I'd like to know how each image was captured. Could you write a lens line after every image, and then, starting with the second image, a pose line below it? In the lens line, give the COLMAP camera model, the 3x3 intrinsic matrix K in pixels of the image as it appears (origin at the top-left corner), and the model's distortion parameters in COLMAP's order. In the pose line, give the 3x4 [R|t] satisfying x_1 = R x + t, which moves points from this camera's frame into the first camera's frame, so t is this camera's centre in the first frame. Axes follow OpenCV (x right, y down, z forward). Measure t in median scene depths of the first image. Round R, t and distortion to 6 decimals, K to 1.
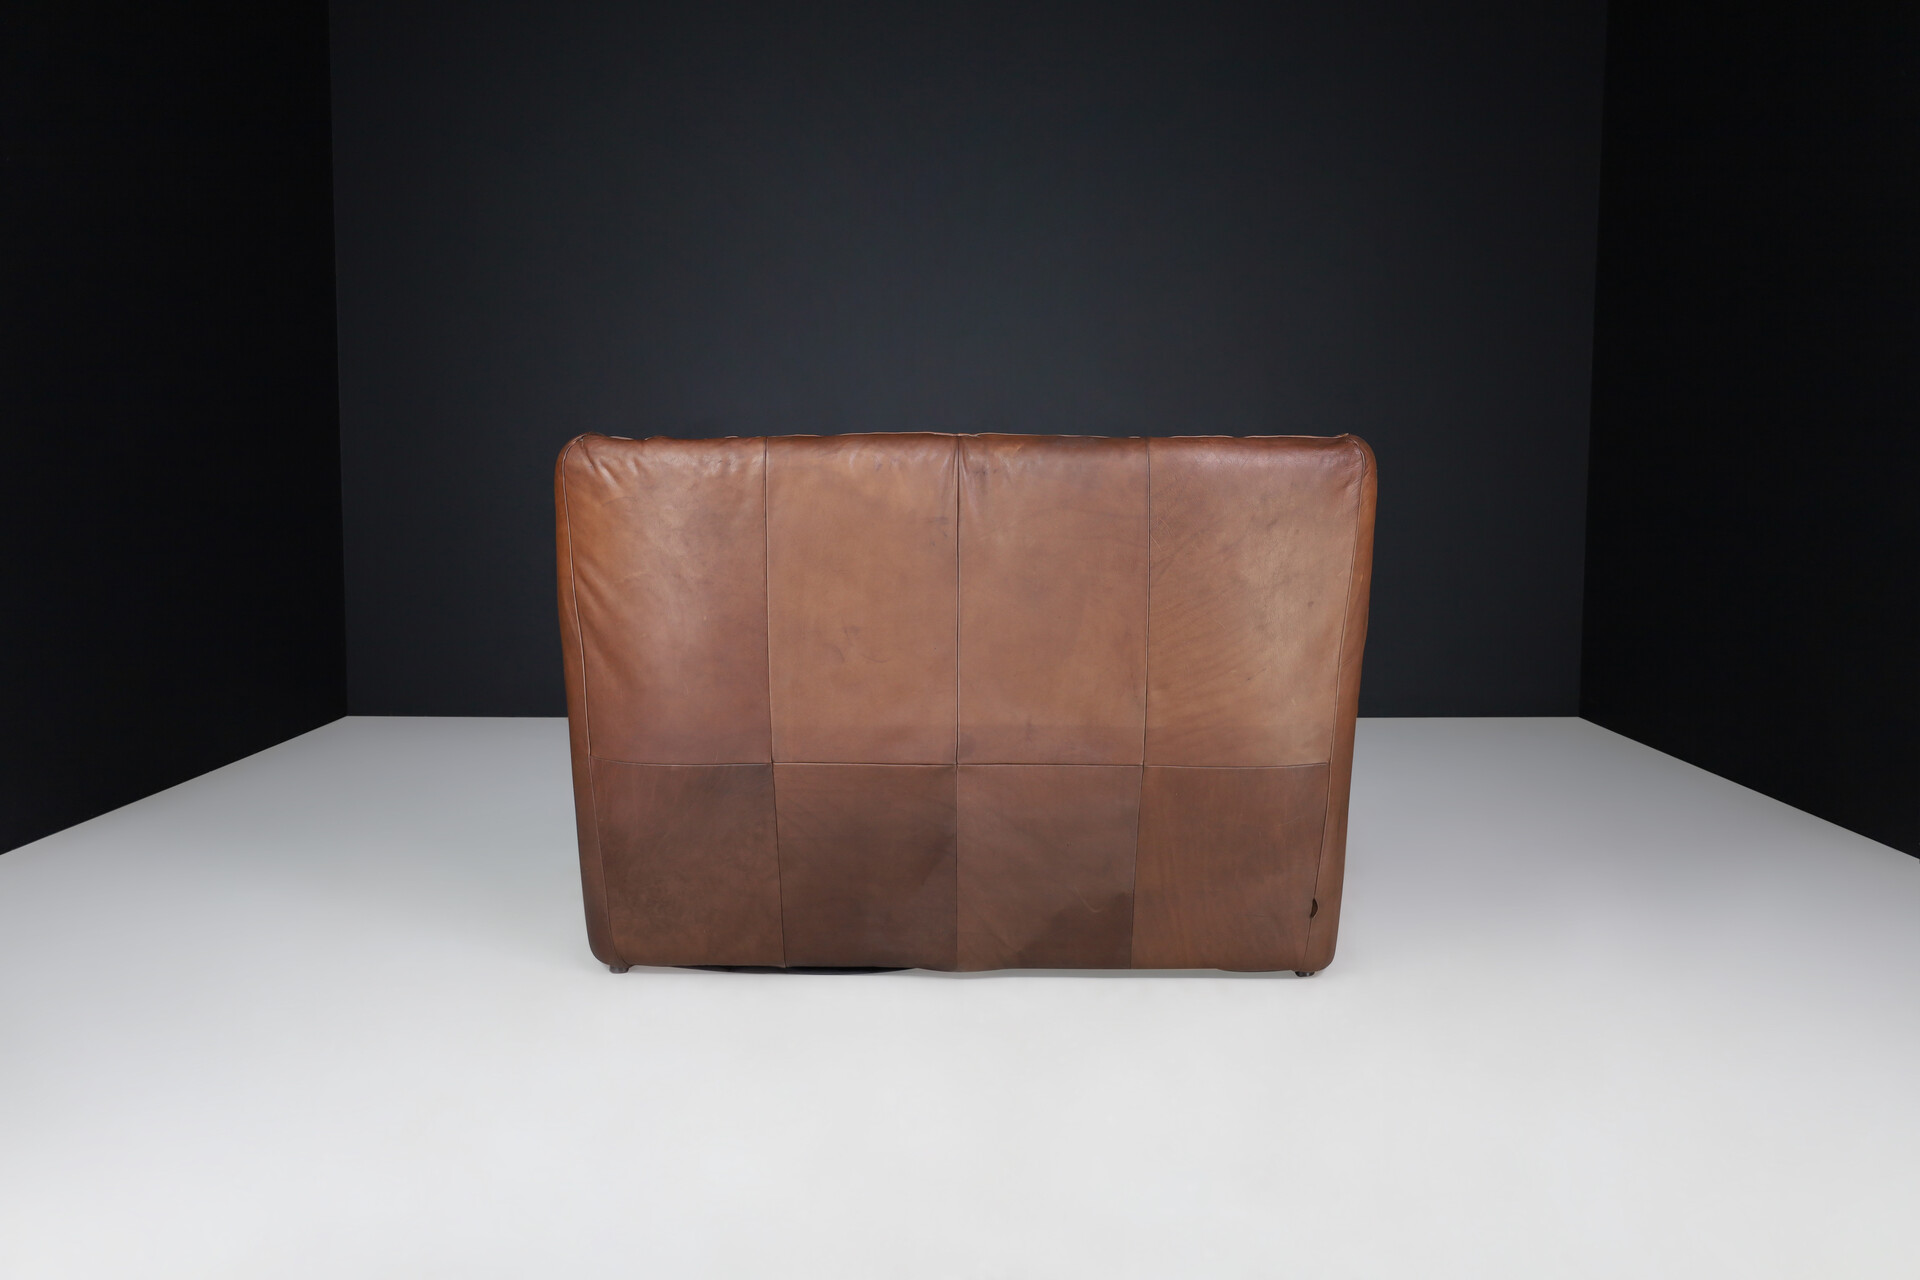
lens RADIAL K [[1862.4, 0, 960.0], [0, 1862.4, 640.0], [0, 0, 1]] dist [0.002620, 0.000277]
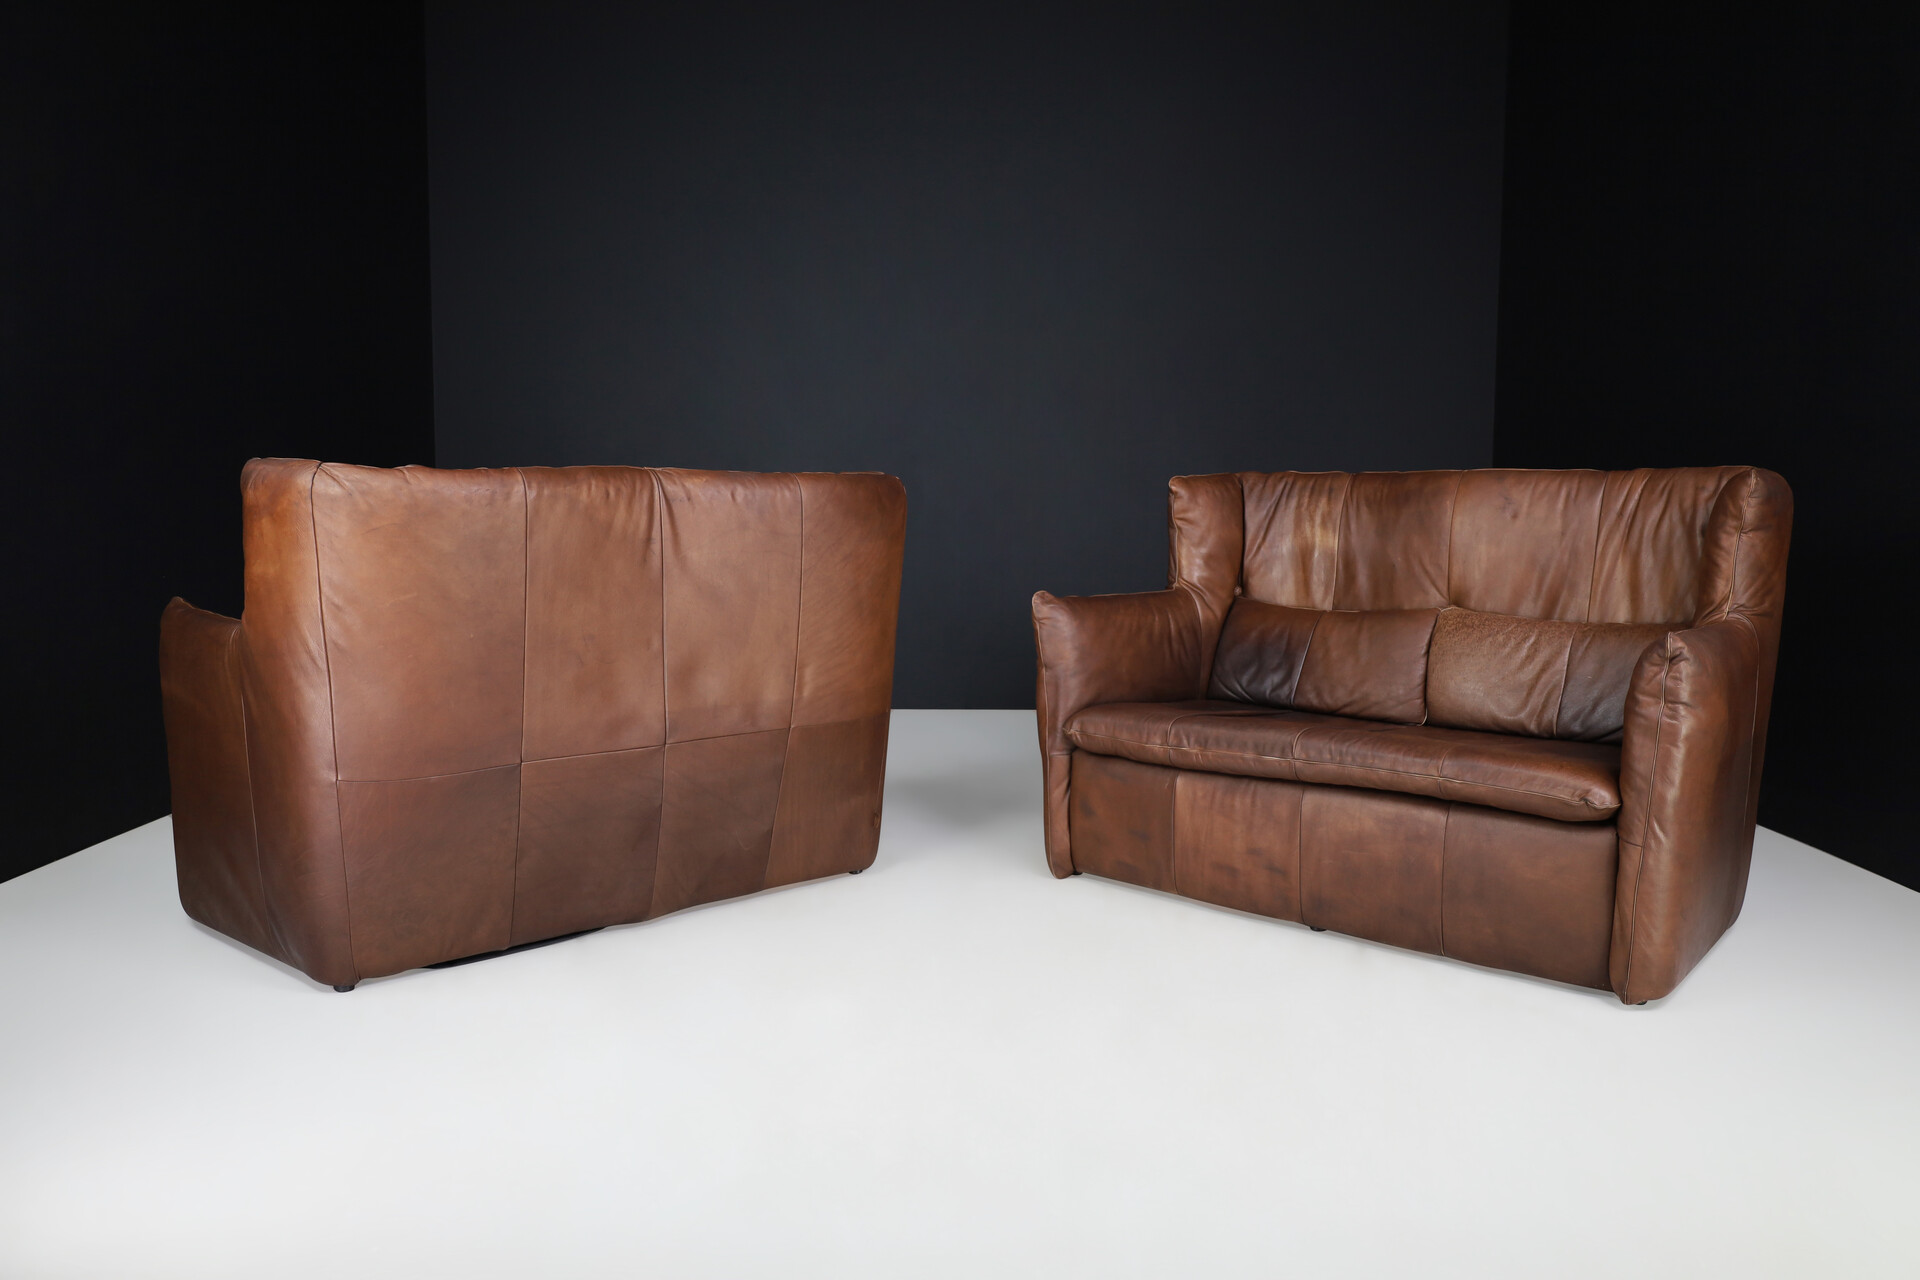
lens RADIAL K [[1553.9, 0, 960.0], [0, 1553.9, 640.0], [0, 0, 1]] dist [0.002308, 0.000814]
pose [[0.678957, -0.065039, 0.731292, -0.600528], [0.063728, 0.997530, 0.029549, -0.017590], [-0.731407, 0.026542, 0.681424, 0.180193]]
